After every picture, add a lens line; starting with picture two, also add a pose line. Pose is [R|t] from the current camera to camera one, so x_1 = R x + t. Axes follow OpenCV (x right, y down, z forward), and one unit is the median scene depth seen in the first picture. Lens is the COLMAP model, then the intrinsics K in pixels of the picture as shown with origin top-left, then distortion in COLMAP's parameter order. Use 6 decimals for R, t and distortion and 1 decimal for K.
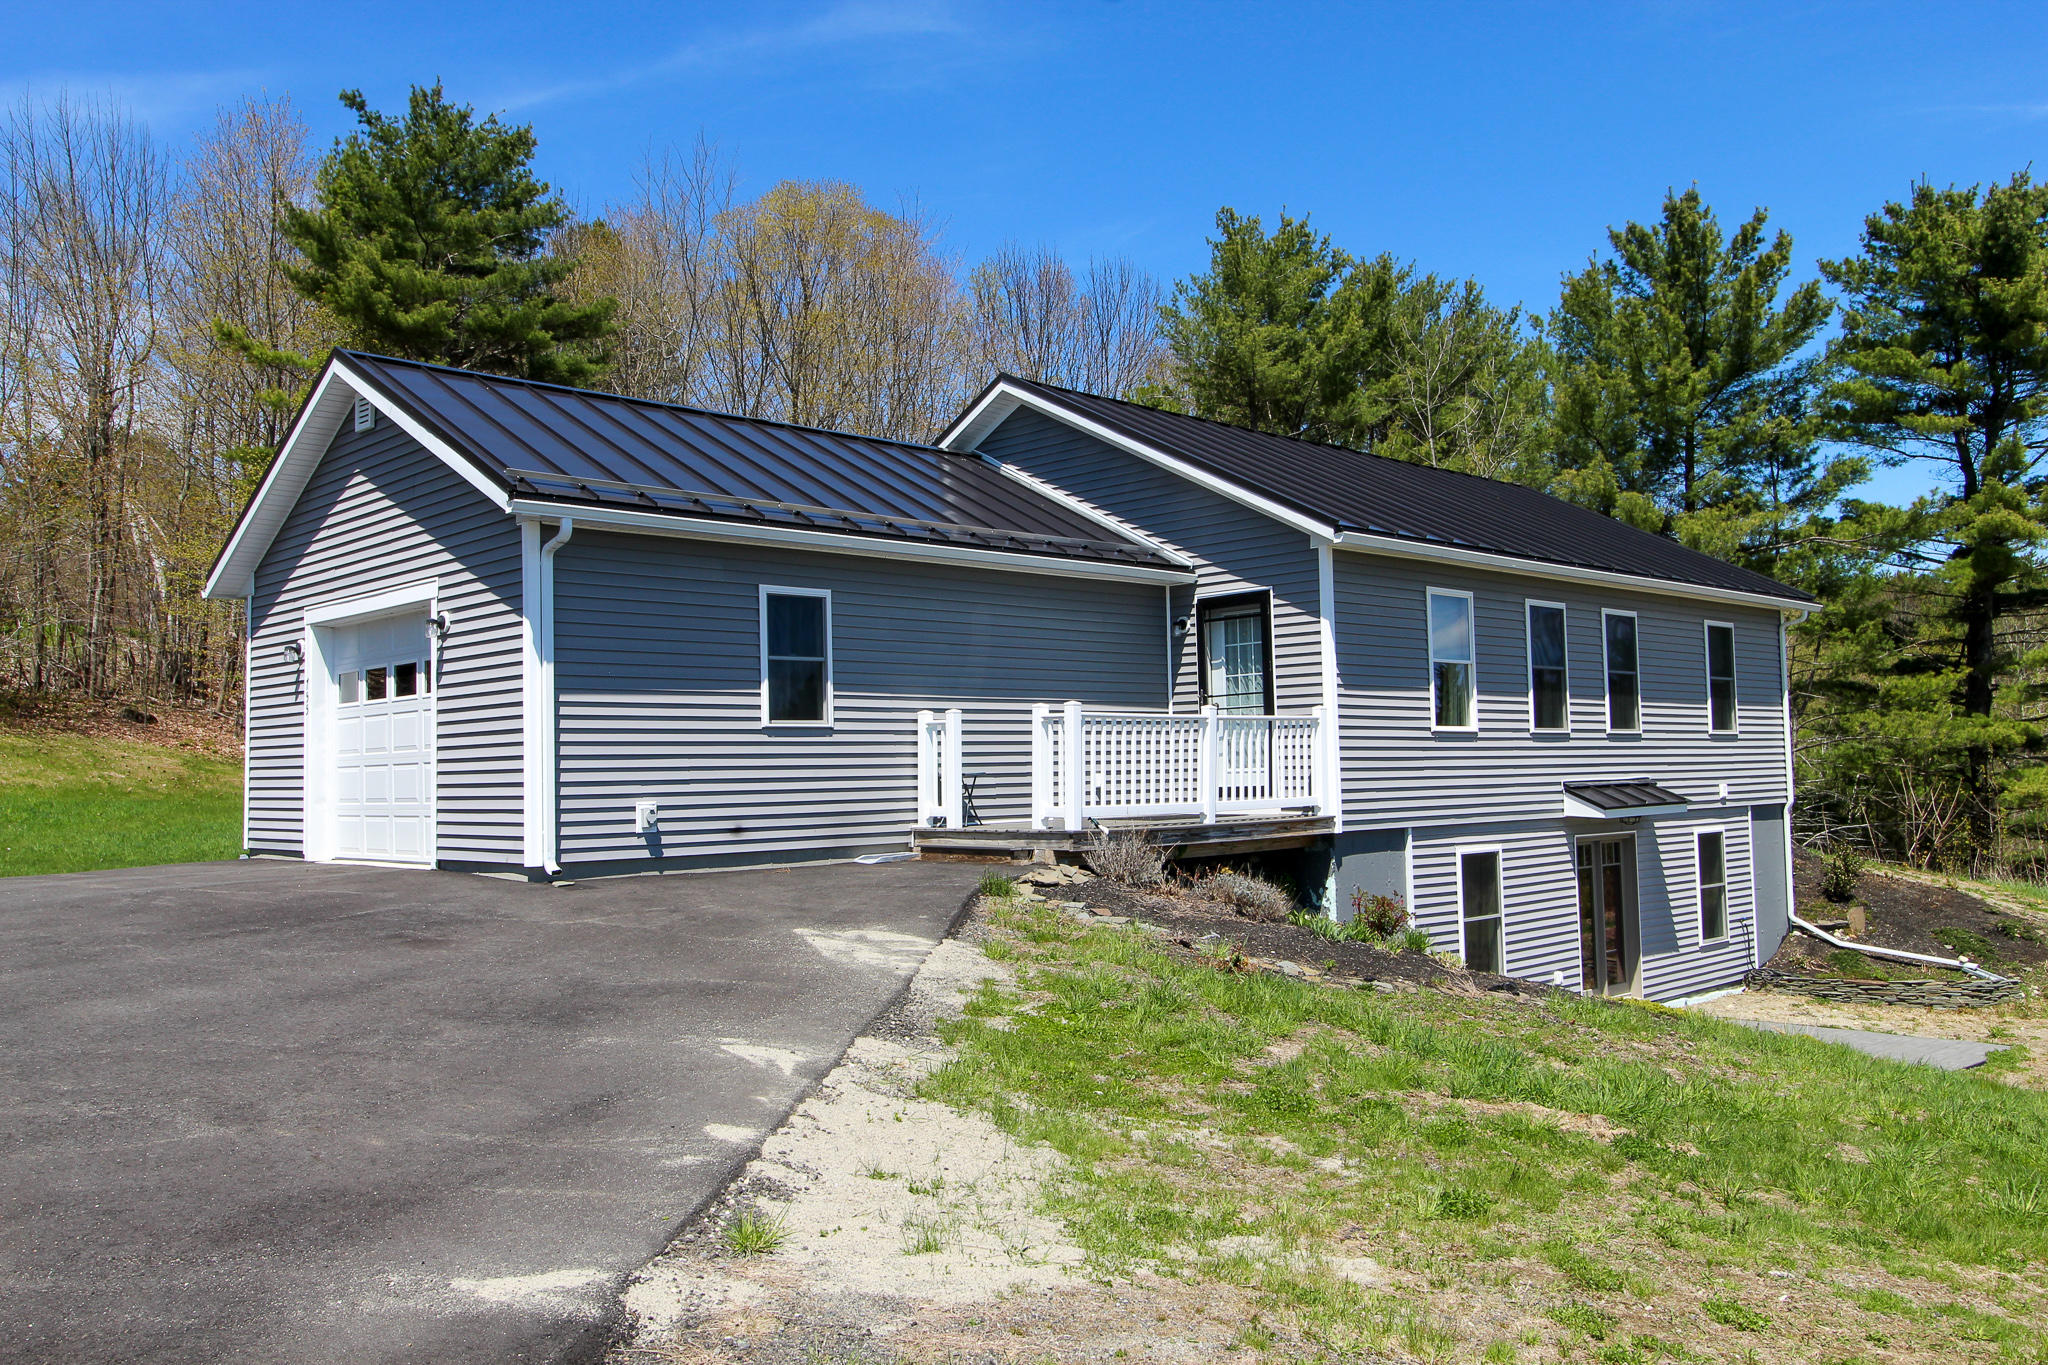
lens RADIAL K [[1630.8, 0, 1026.7], [0, 1630.8, 679.2], [0, 0, 1]] dist [0.016759, -0.009438]
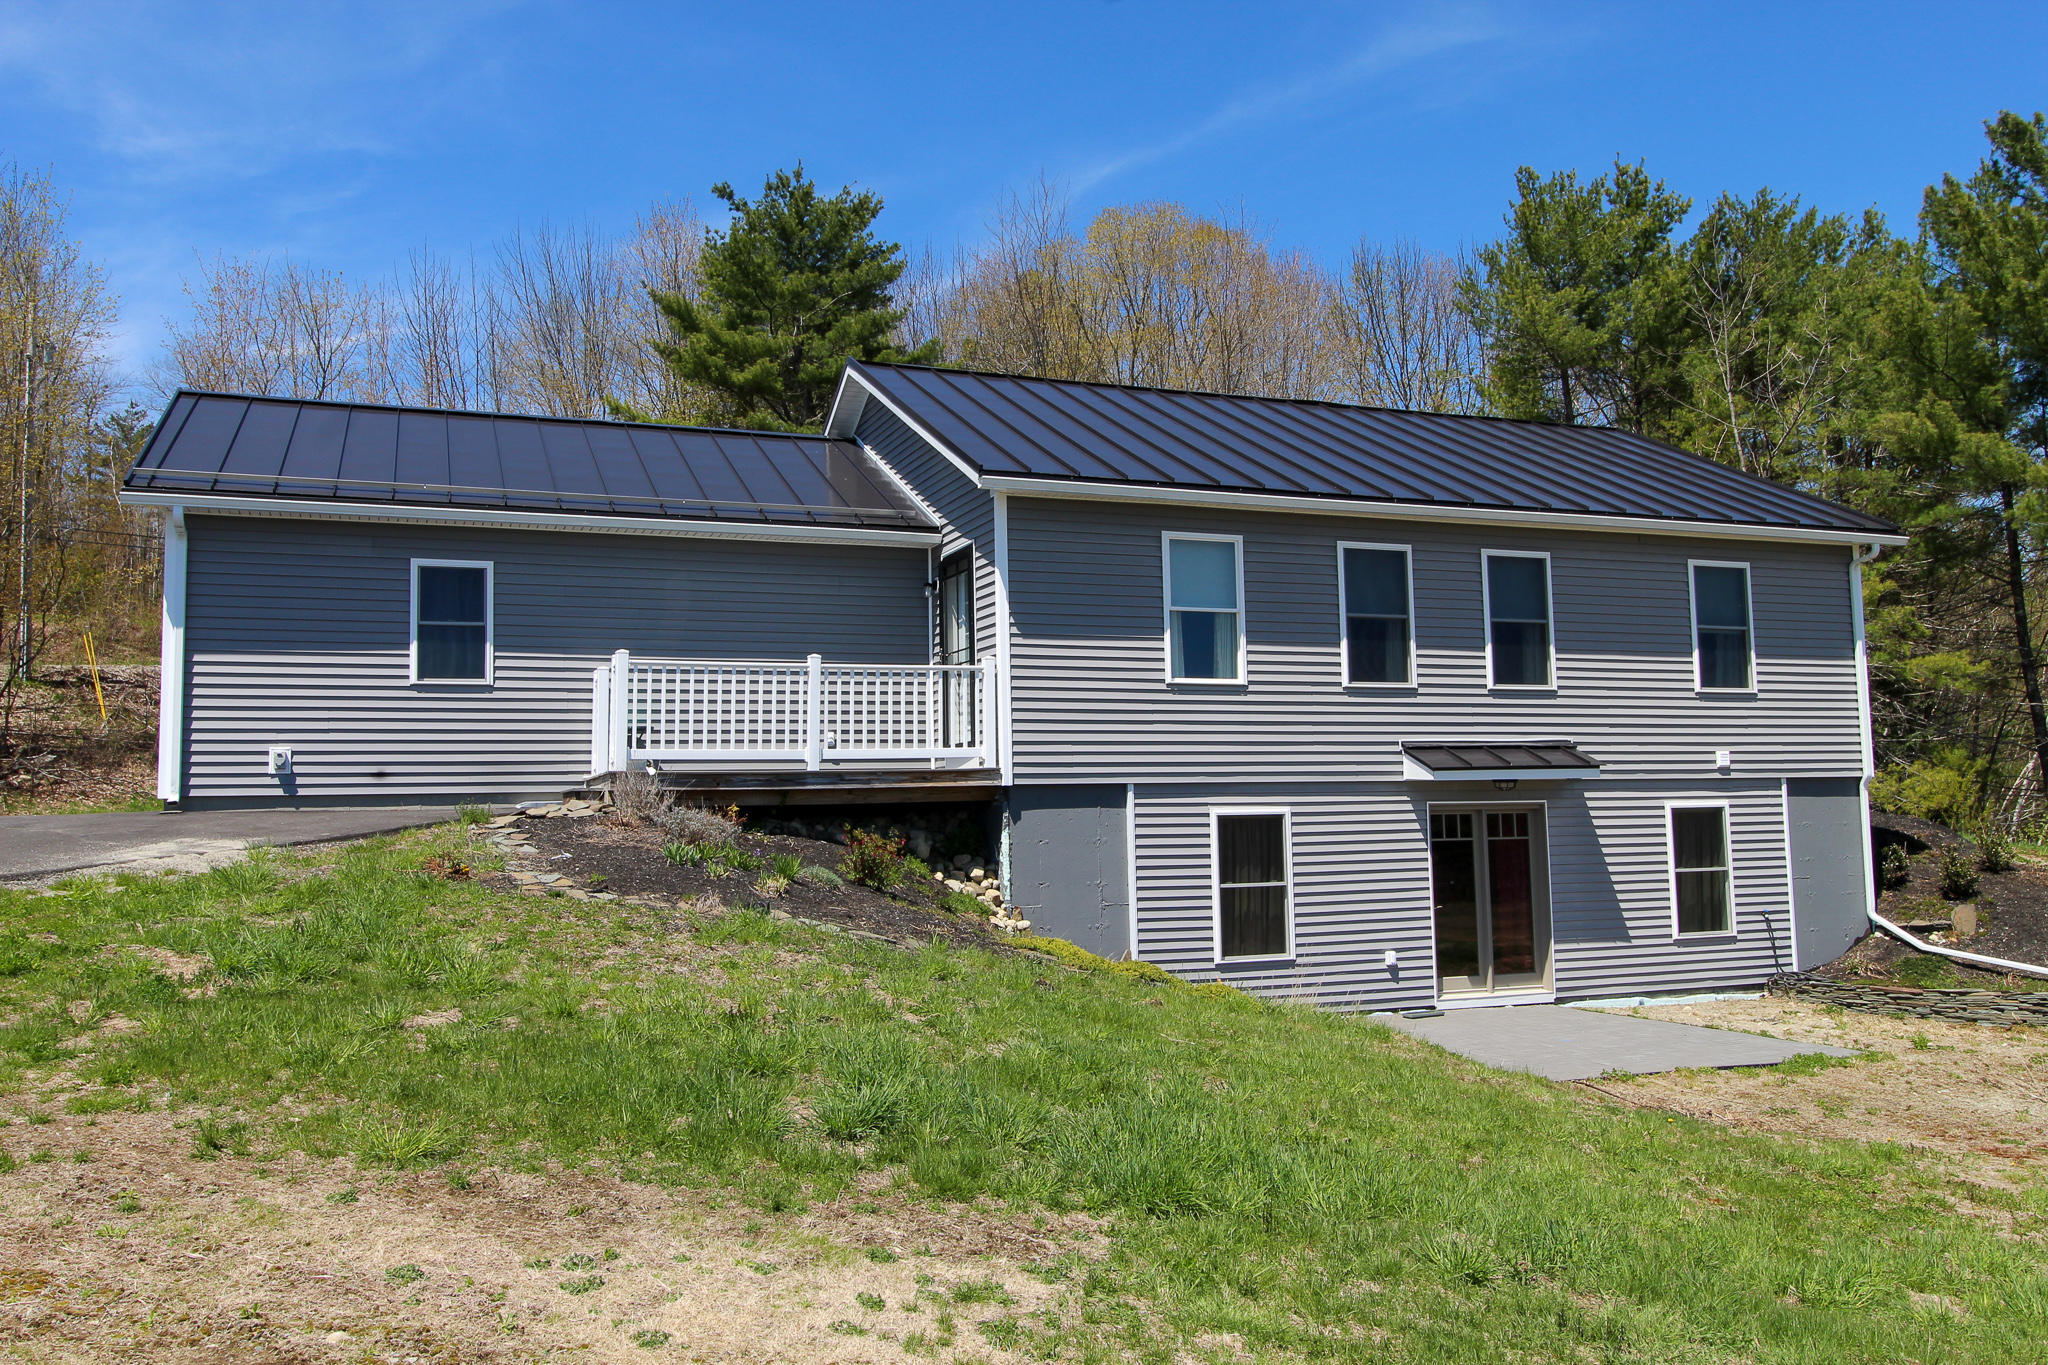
lens RADIAL K [[1630.8, 0, 1025.5], [0, 1630.8, 686.8], [0, 0, 1]] dist [0.016759, -0.009438]
pose [[0.923738, -0.029818, -0.381863, 0.515725], [0.022586, 0.999471, -0.023408, 0.052480], [0.382359, 0.012998, 0.923923, 0.093566]]
